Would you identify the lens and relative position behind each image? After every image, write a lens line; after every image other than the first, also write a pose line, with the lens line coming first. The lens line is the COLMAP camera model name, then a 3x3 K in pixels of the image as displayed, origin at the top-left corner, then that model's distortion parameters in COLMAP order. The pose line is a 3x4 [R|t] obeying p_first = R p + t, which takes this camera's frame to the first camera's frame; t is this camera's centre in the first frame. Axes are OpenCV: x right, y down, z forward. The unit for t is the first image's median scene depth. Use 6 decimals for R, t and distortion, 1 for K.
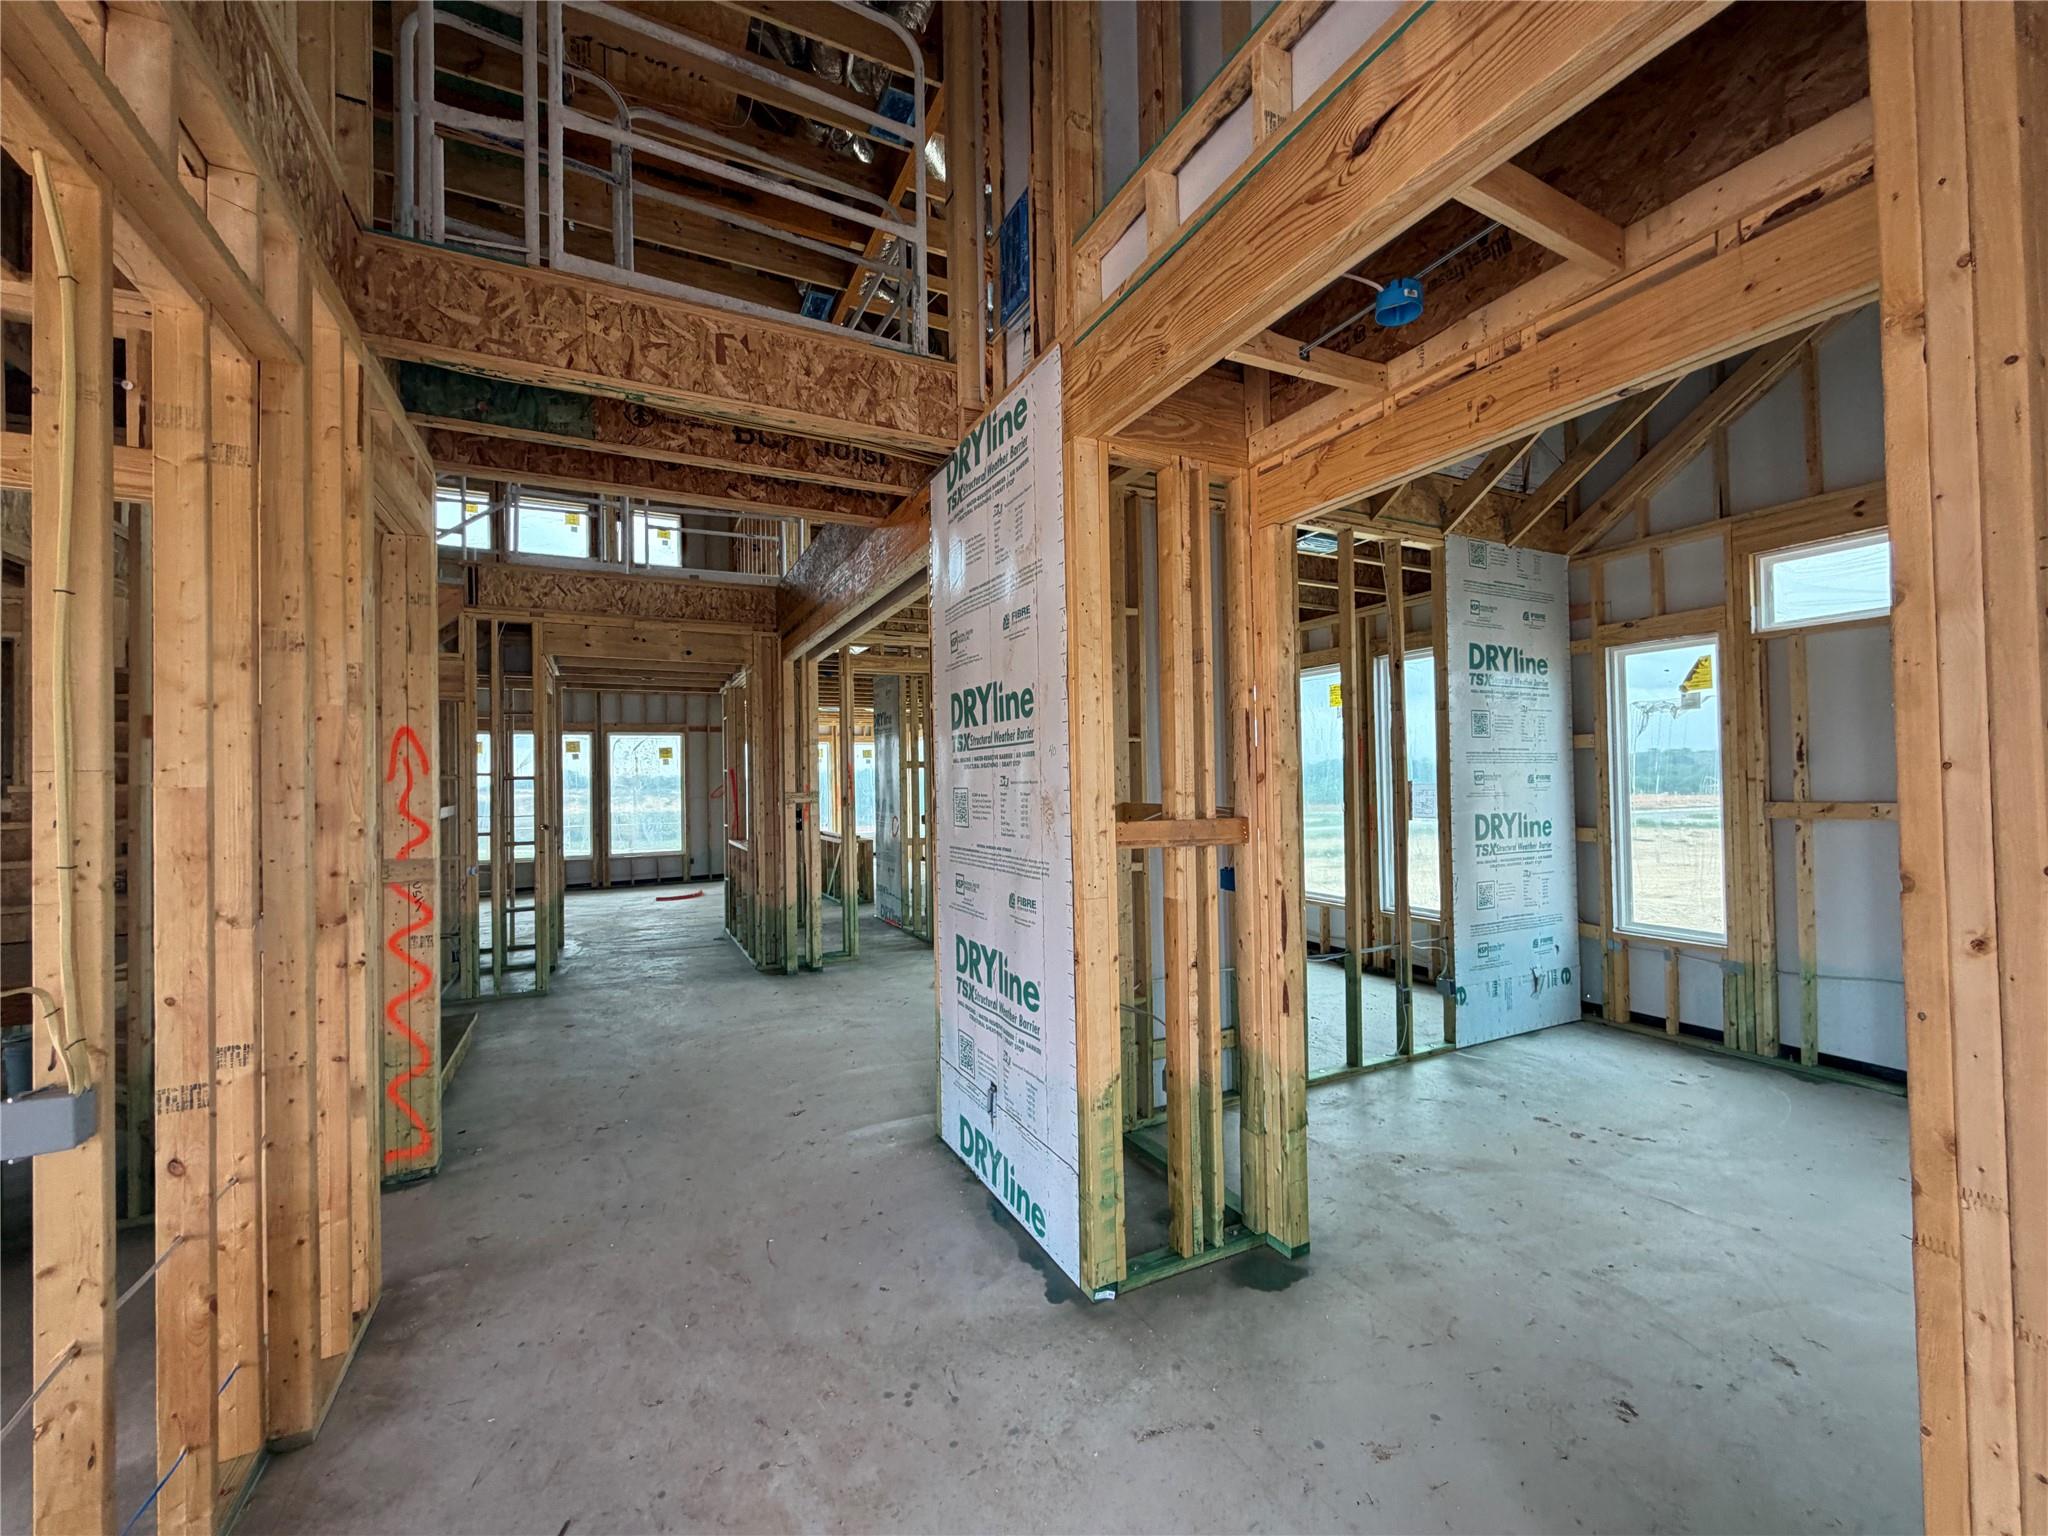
lens RADIAL K [[815.9, 0, 1019.6], [0, 815.9, 769.7], [0, 0, 1]] dist [-0.000092, -0.000096]
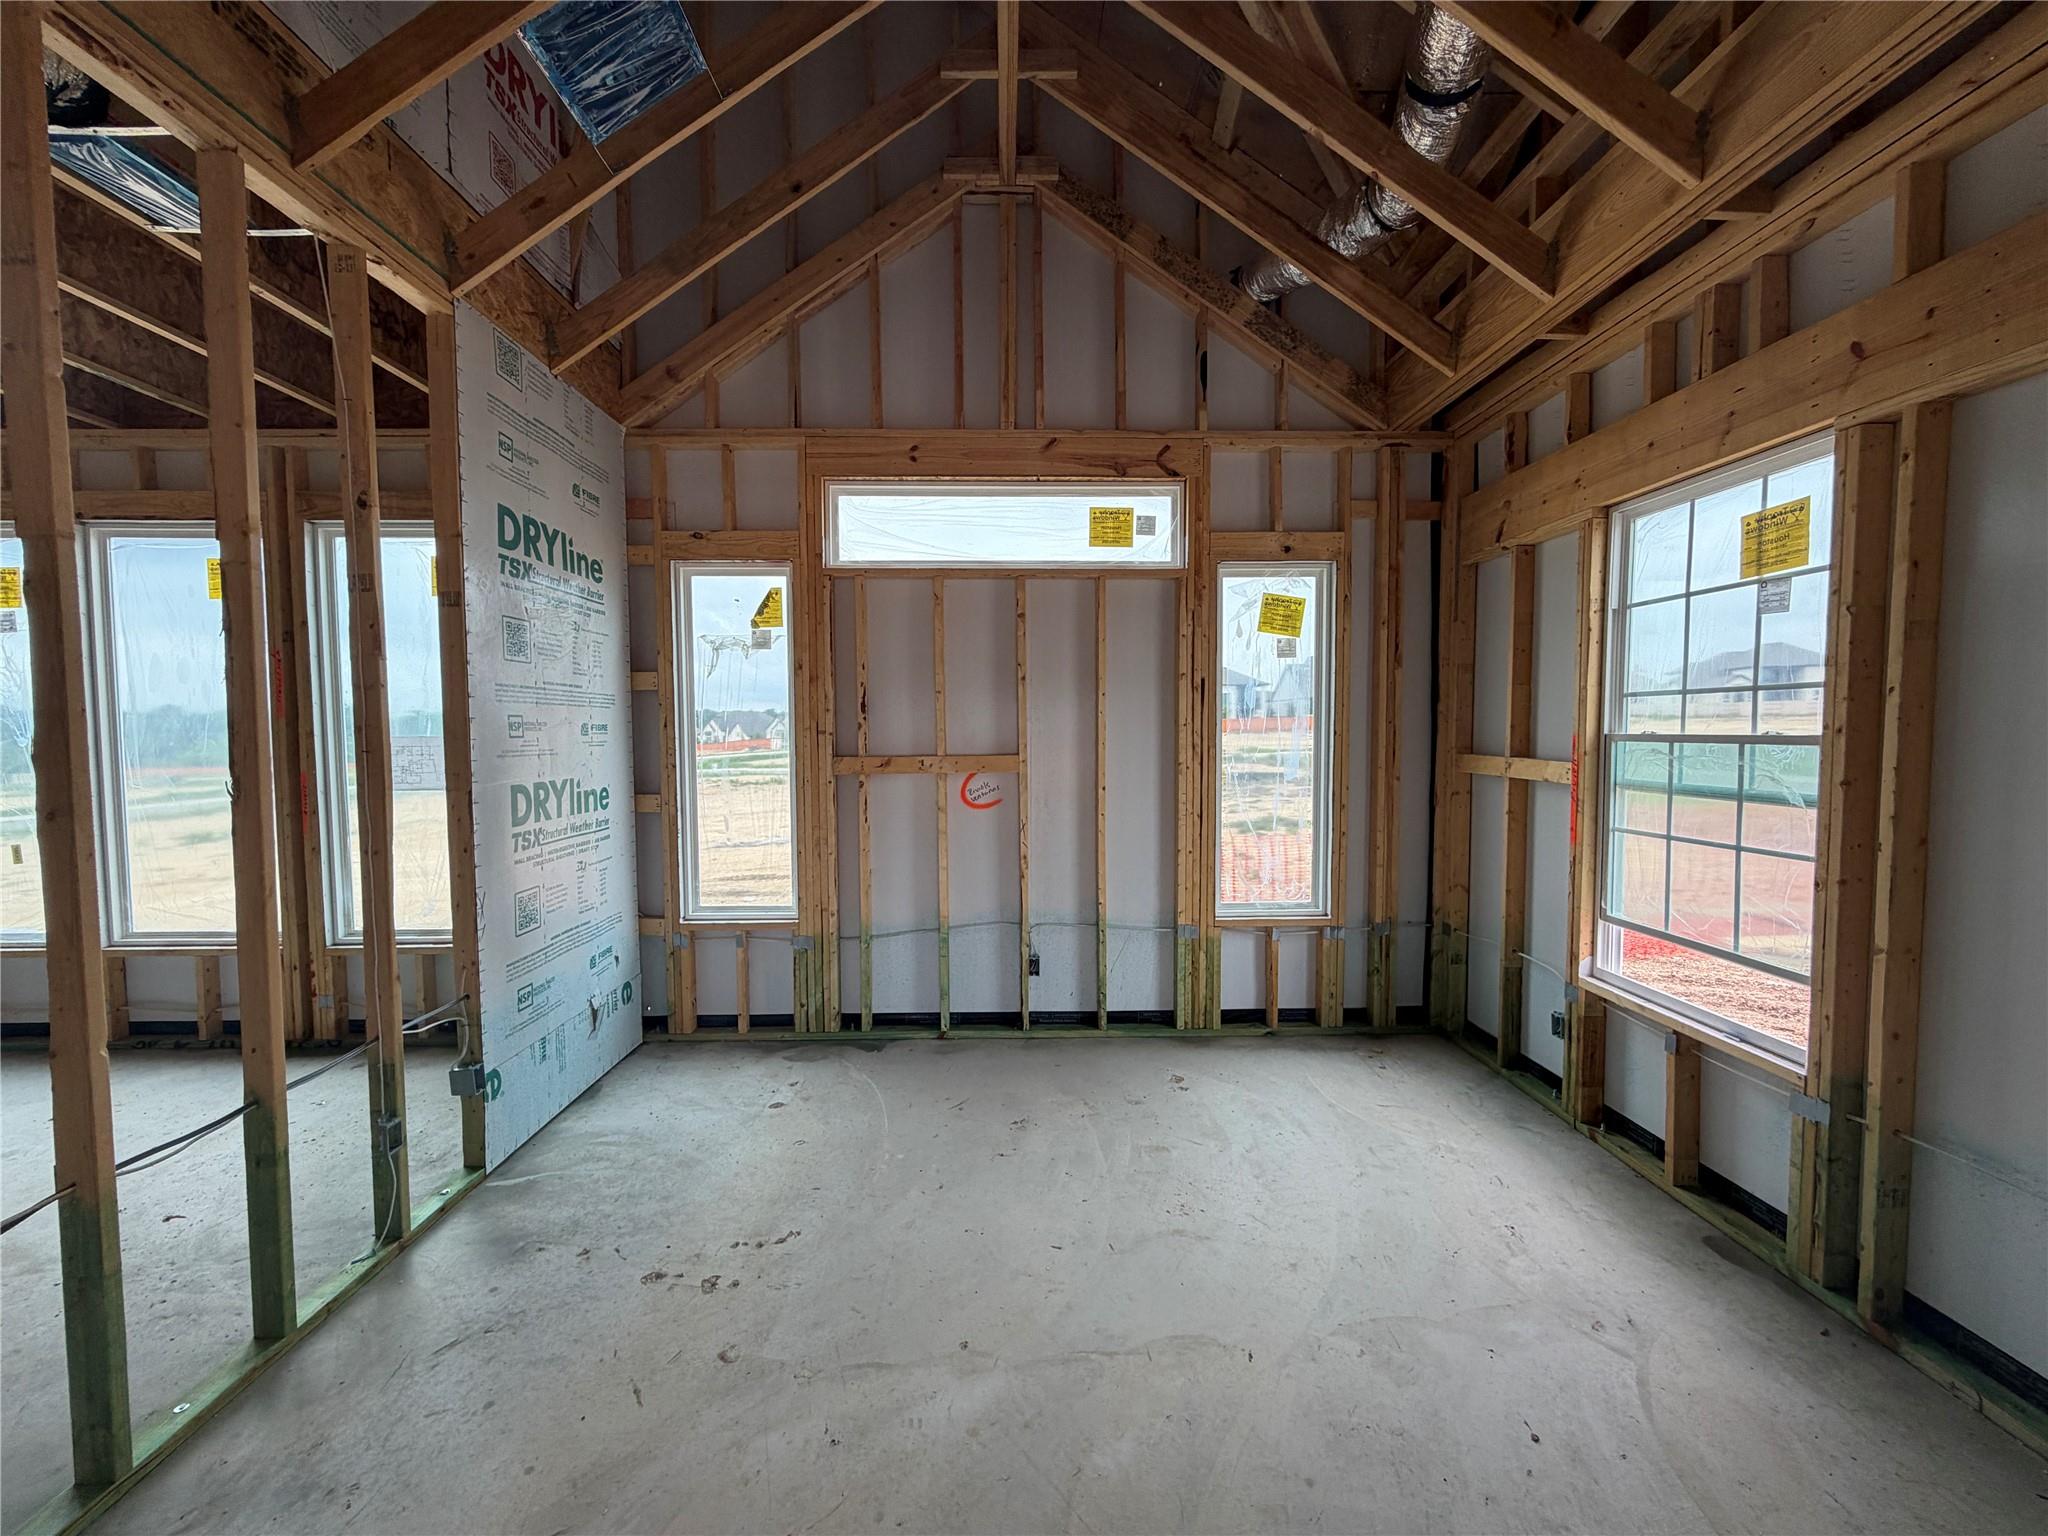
lens RADIAL K [[815.9, 0, 1019.6], [0, 815.9, 769.7], [0, 0, 1]] dist [-0.000092, -0.000096]
pose [[0.427668, -0.032262, 0.903360, 0.157654], [-0.016674, 0.998911, 0.043568, 0.009120], [-0.903782, -0.033695, 0.426664, 0.371273]]
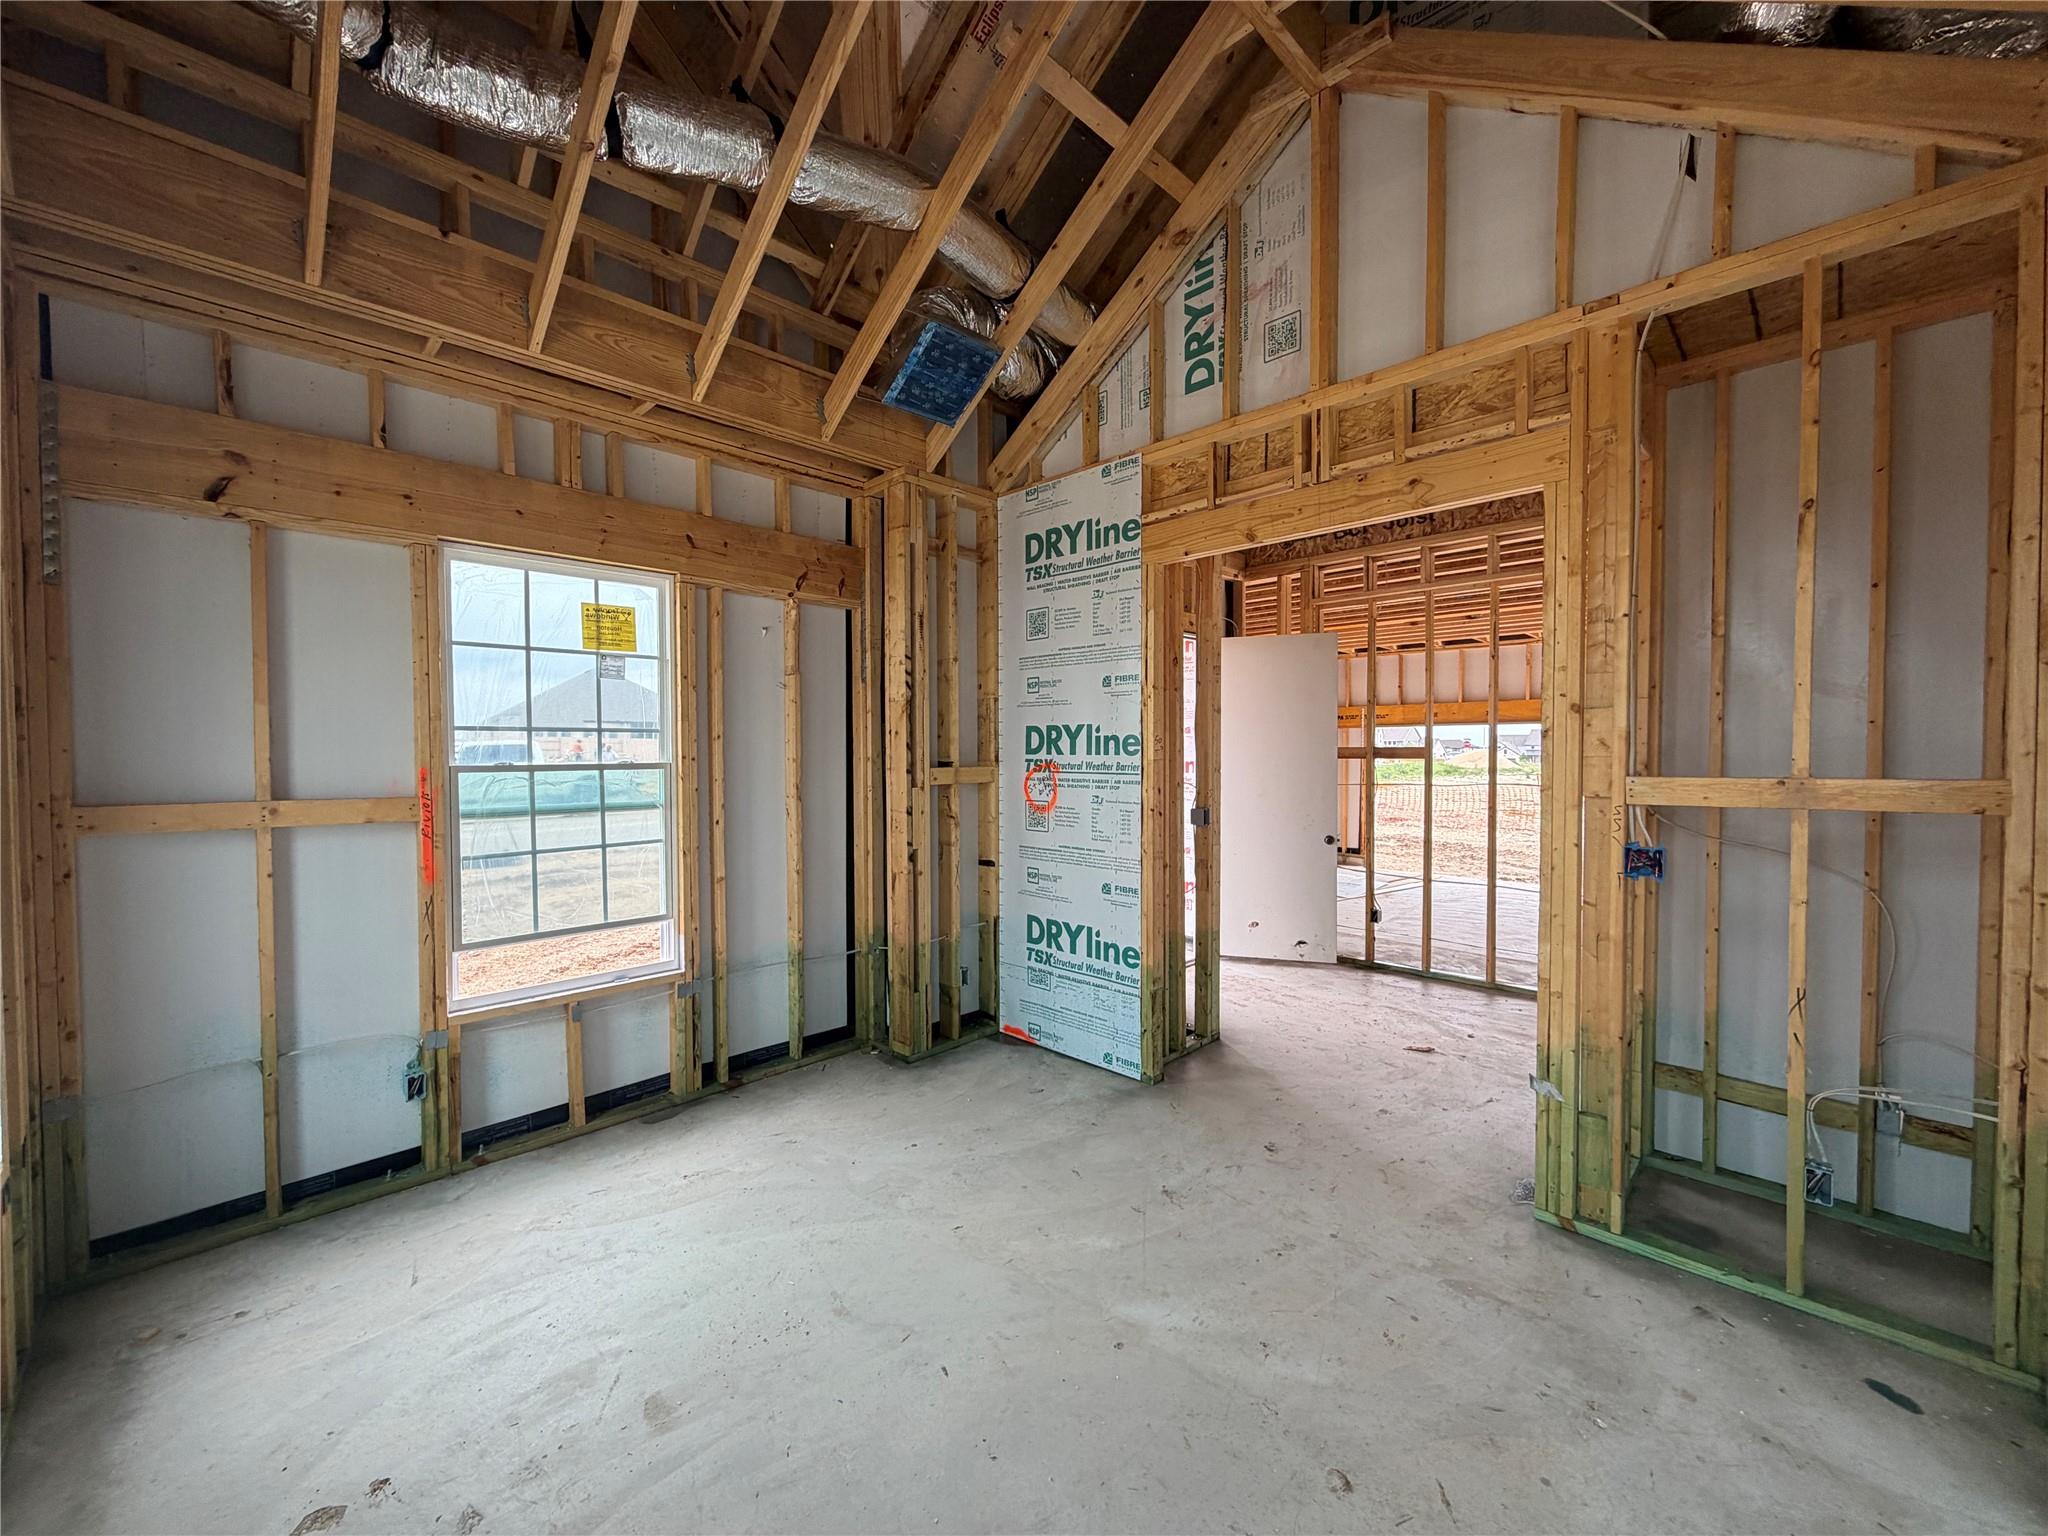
lens RADIAL K [[815.9, 0, 1019.6], [0, 815.9, 769.7], [0, 0, 1]] dist [-0.000092, -0.000096]
pose [[-0.947350, 0.027796, -0.318991, 0.710581], [0.024696, 0.999600, 0.013758, 0.006307], [0.319246, 0.005156, -0.947658, 0.978089]]
